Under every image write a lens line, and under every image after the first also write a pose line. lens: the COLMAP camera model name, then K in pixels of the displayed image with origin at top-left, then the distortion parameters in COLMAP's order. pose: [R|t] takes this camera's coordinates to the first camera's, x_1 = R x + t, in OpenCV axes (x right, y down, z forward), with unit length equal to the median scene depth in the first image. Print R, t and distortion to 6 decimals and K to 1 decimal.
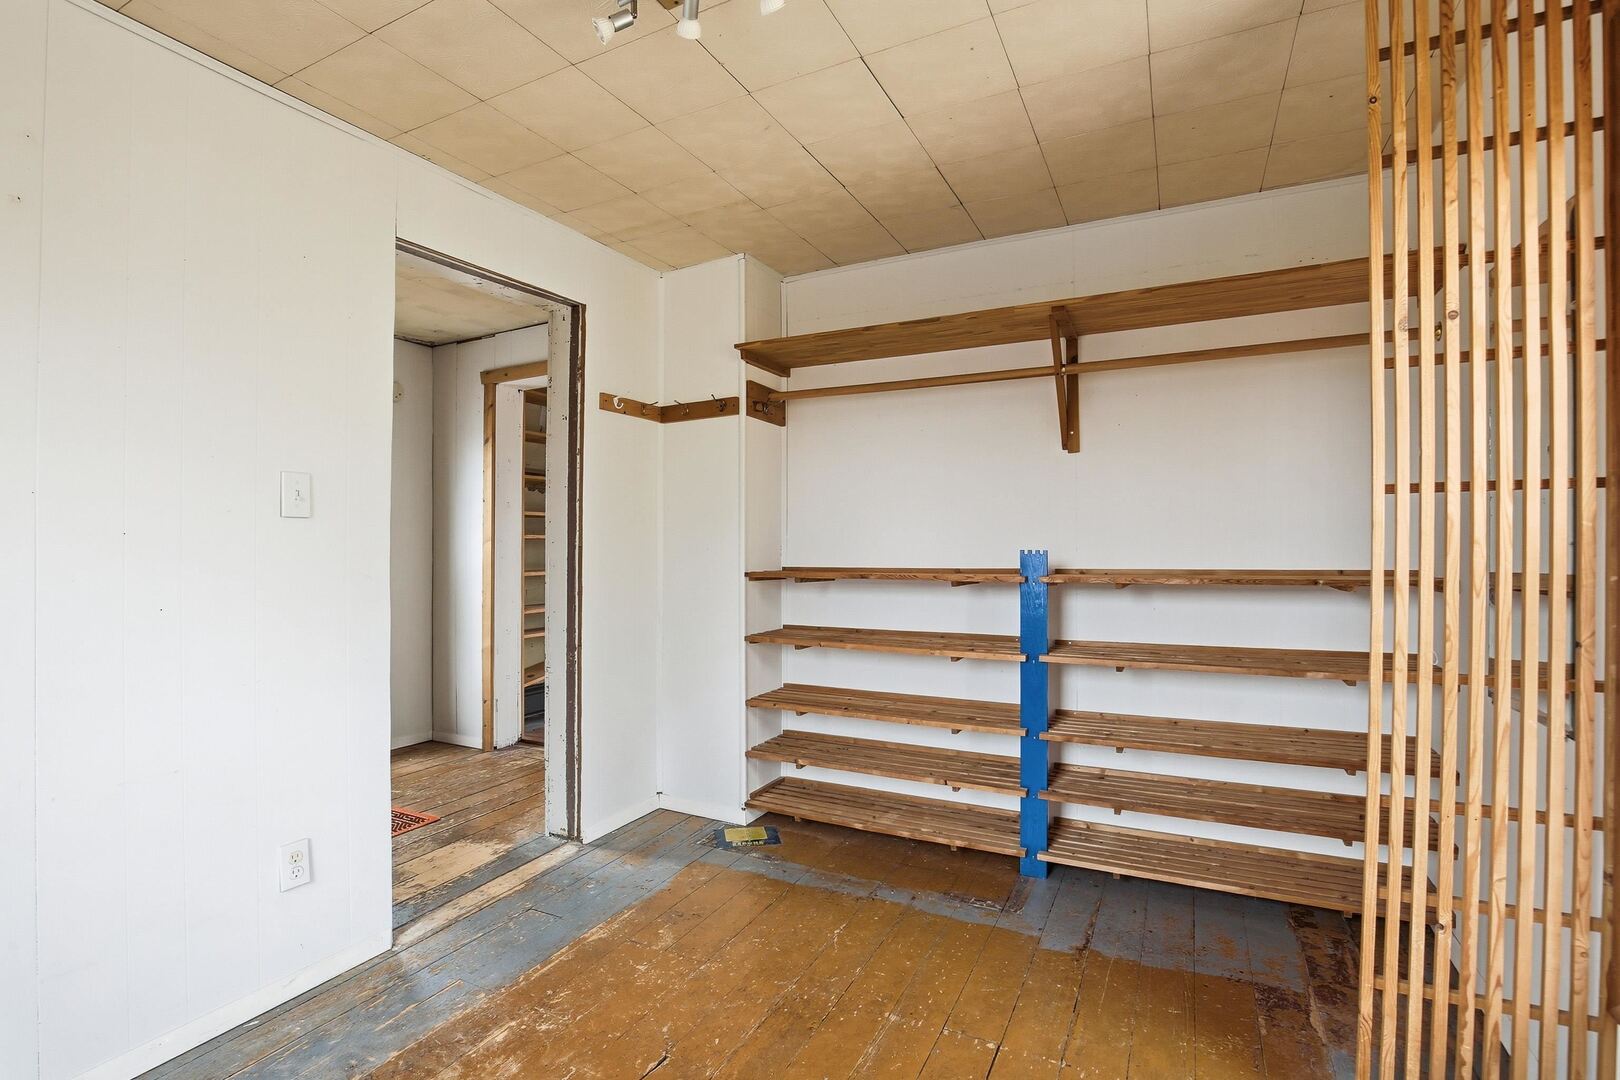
lens RADIAL K [[760.6, 0, 810.8], [0, 760.6, 547.7], [0, 0, 1]] dist [-0.038249, 0.004636]
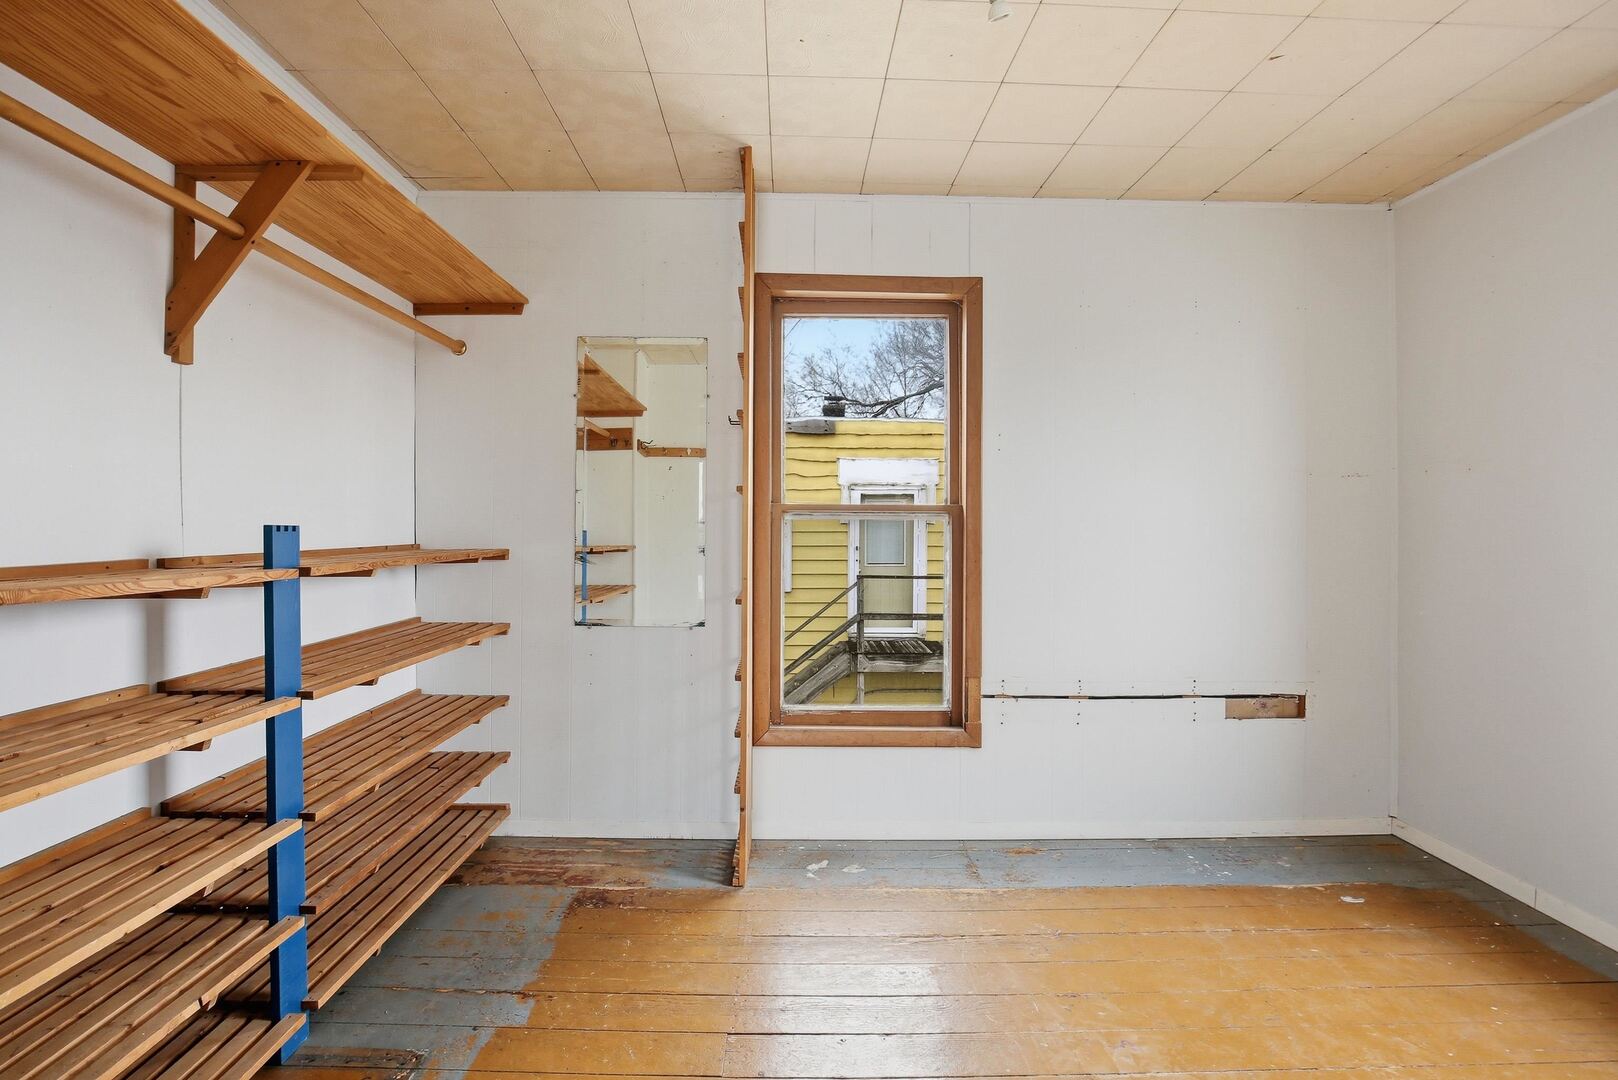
lens RADIAL K [[759.7, 0, 805.9], [0, 759.7, 532.6], [0, 0, 1]] dist [-0.038249, 0.004636]
pose [[-0.465642, 0.000394, 0.884973, -0.475804], [-0.000017, 1.000000, -0.000455, 0.011148], [-0.884973, -0.000227, -0.465642, 0.987935]]
